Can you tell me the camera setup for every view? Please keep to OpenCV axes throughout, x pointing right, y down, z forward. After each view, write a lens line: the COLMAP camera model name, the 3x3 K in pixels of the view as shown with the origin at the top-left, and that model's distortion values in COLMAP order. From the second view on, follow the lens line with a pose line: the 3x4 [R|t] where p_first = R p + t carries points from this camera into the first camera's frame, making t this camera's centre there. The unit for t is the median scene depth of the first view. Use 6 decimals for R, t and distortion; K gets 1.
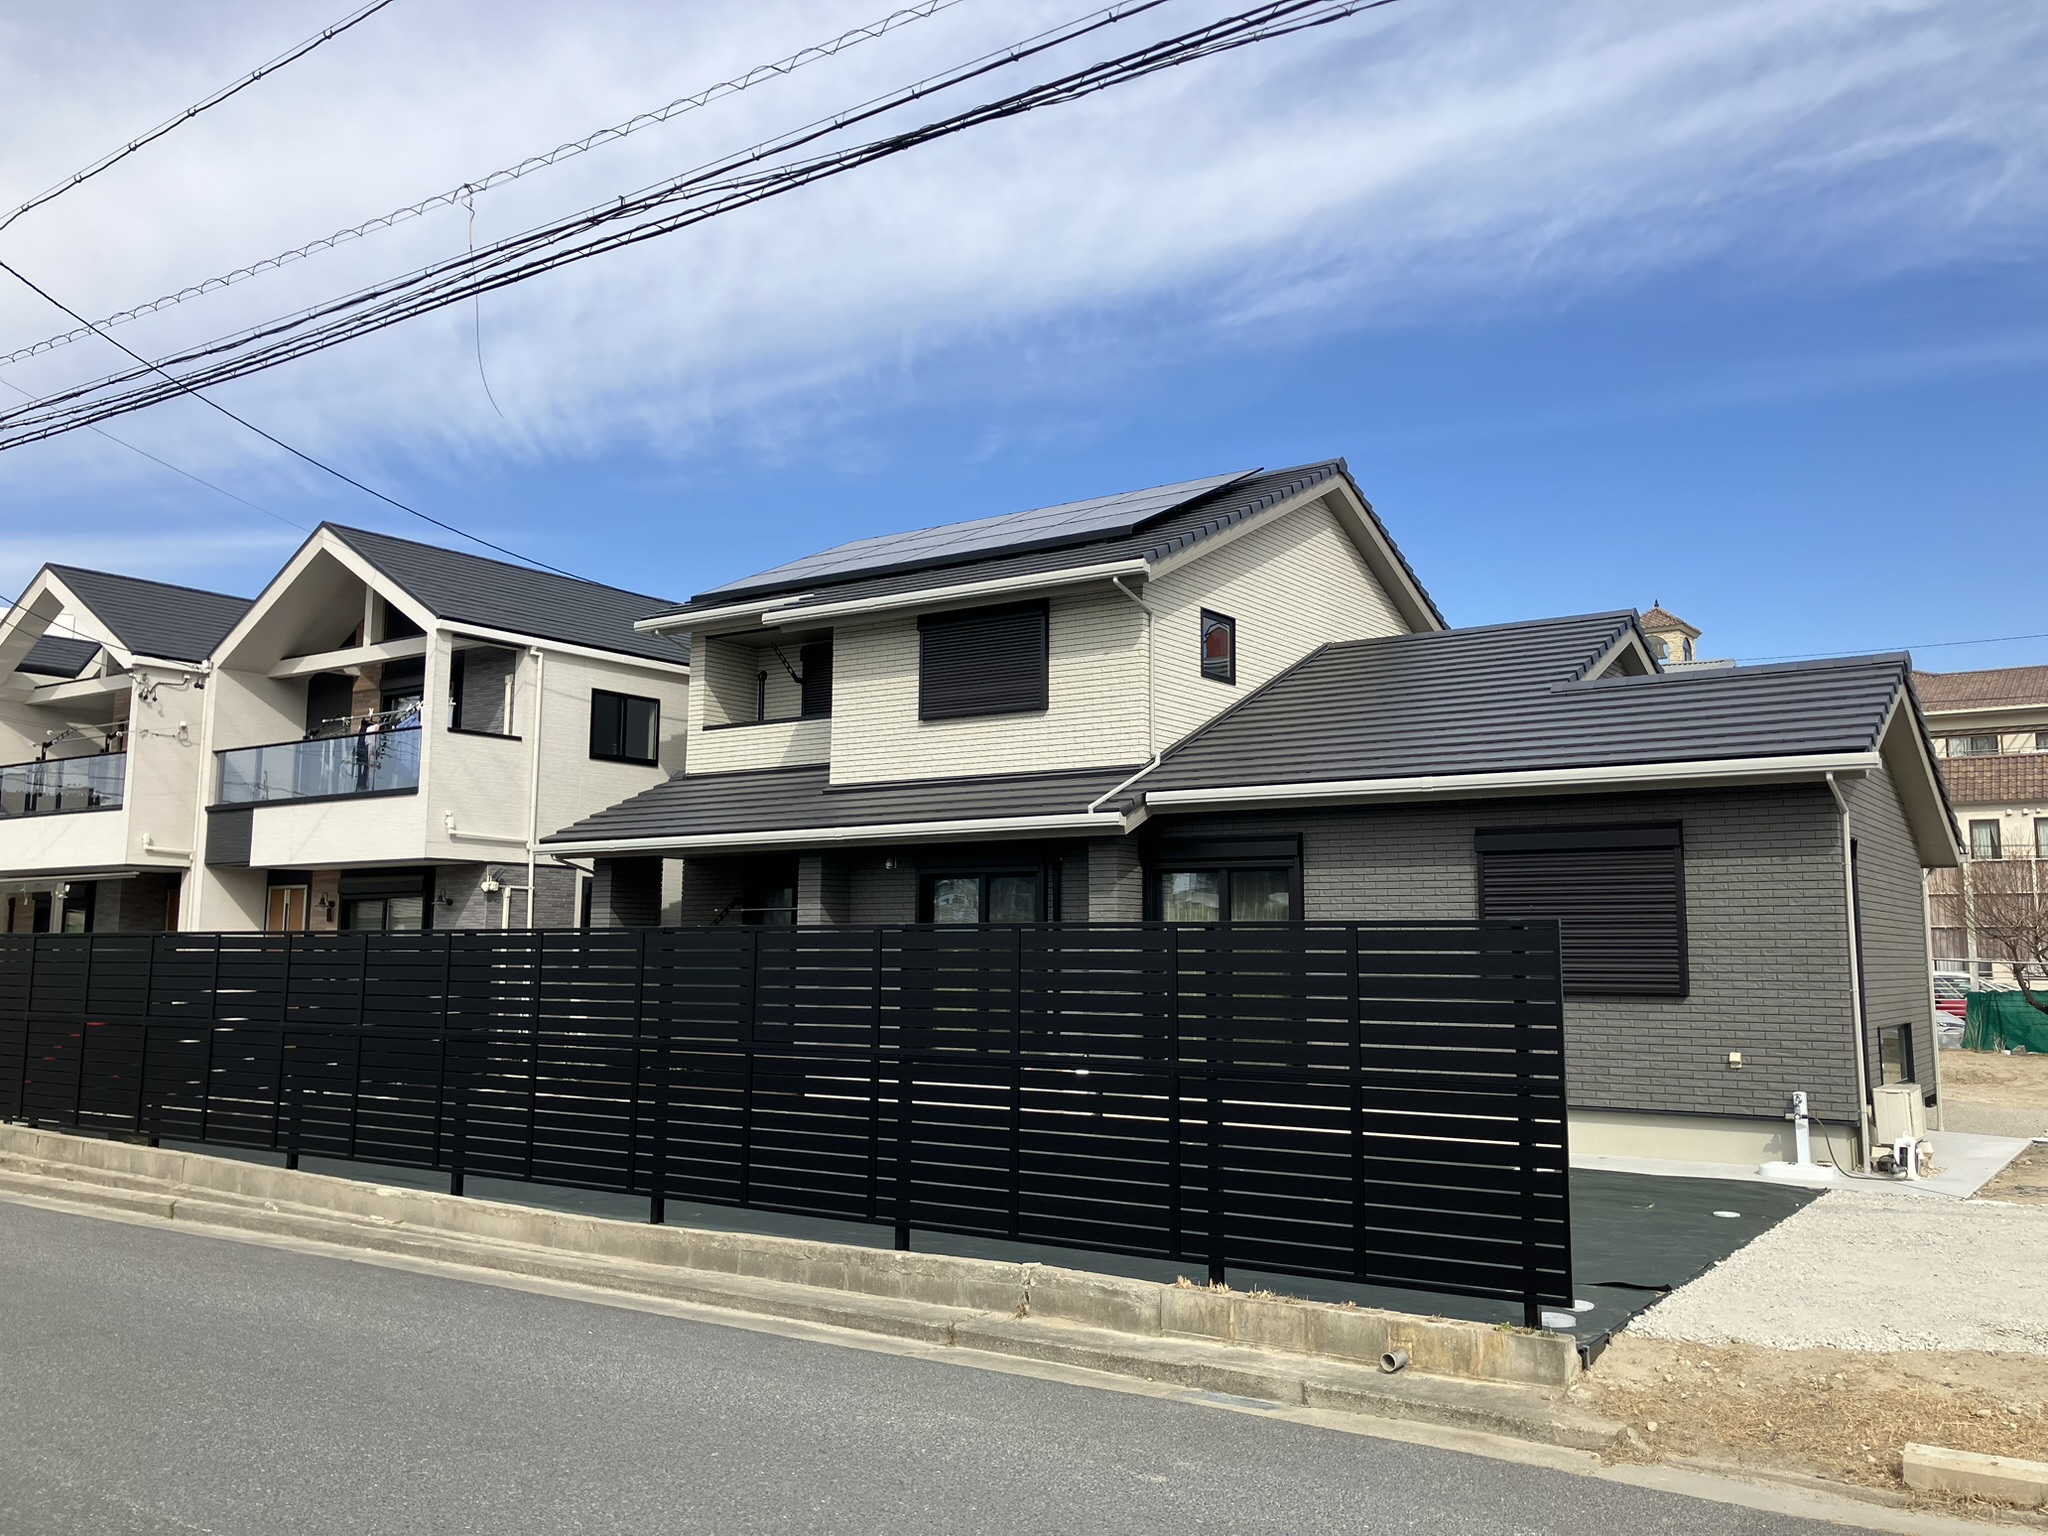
lens RADIAL K [[1666.1, 0, 1053.5], [0, 1666.1, 725.3], [0, 0, 1]] dist [0.053473, -0.053211]
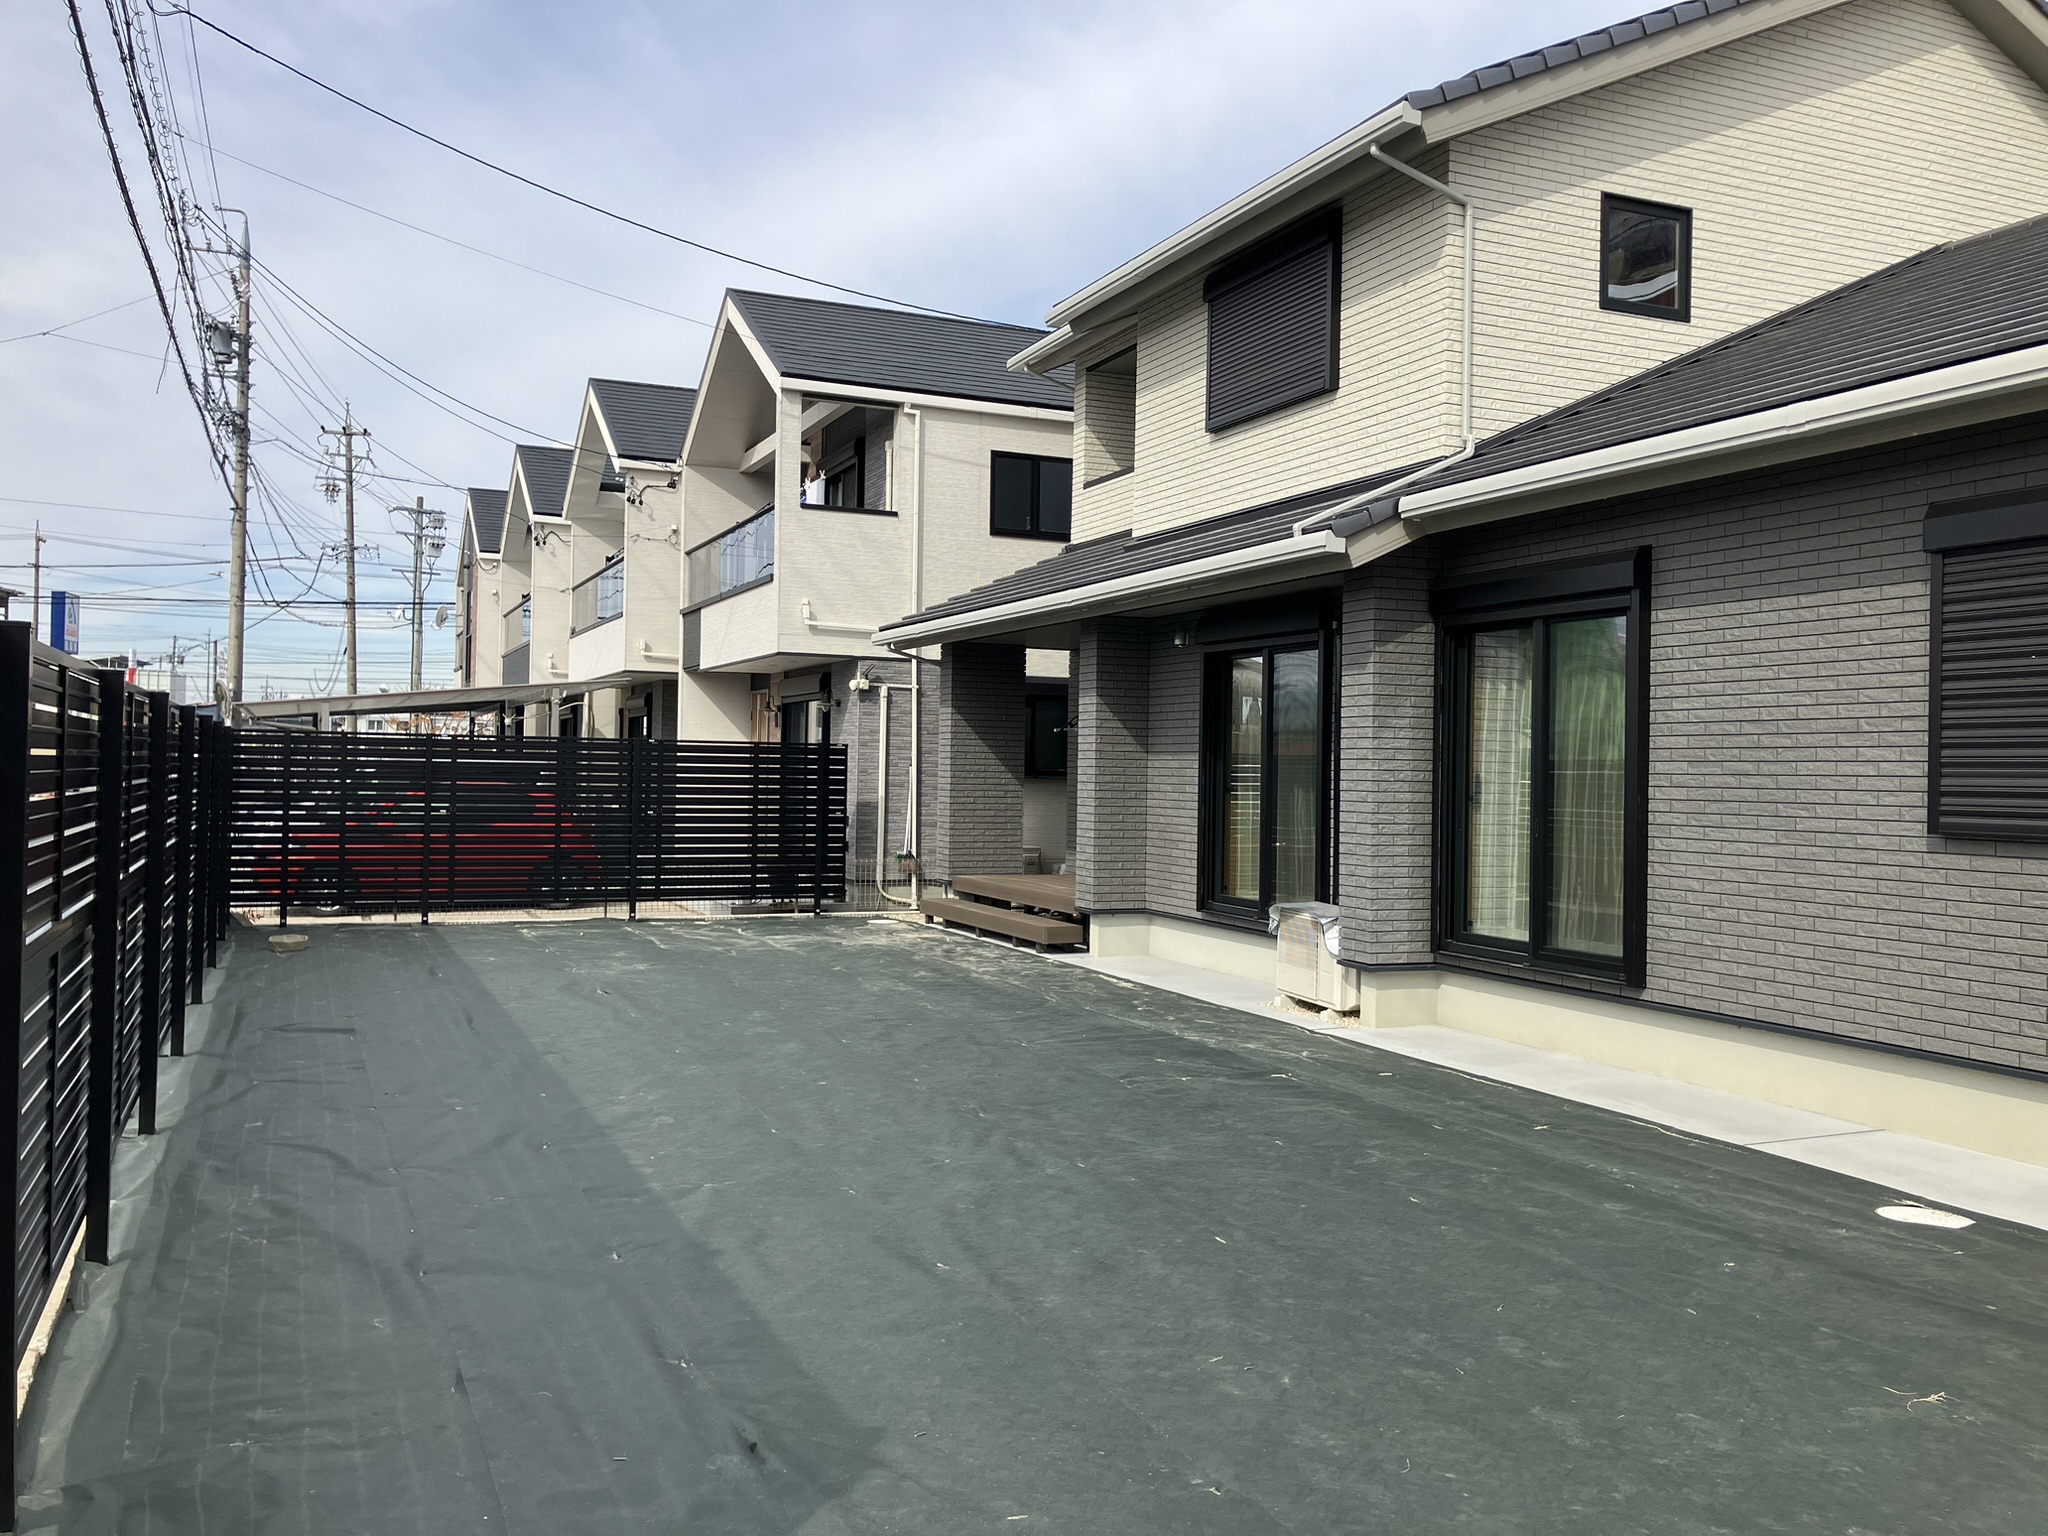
lens RADIAL K [[1666.1, 0, 1034.5], [0, 1666.1, 773.1], [0, 0, 1]] dist [0.053473, -0.053211]
pose [[0.852774, 0.011312, -0.522158, 0.226452], [0.057550, 0.991642, 0.115473, 0.053485], [0.519100, -0.128522, 0.844996, 0.348790]]
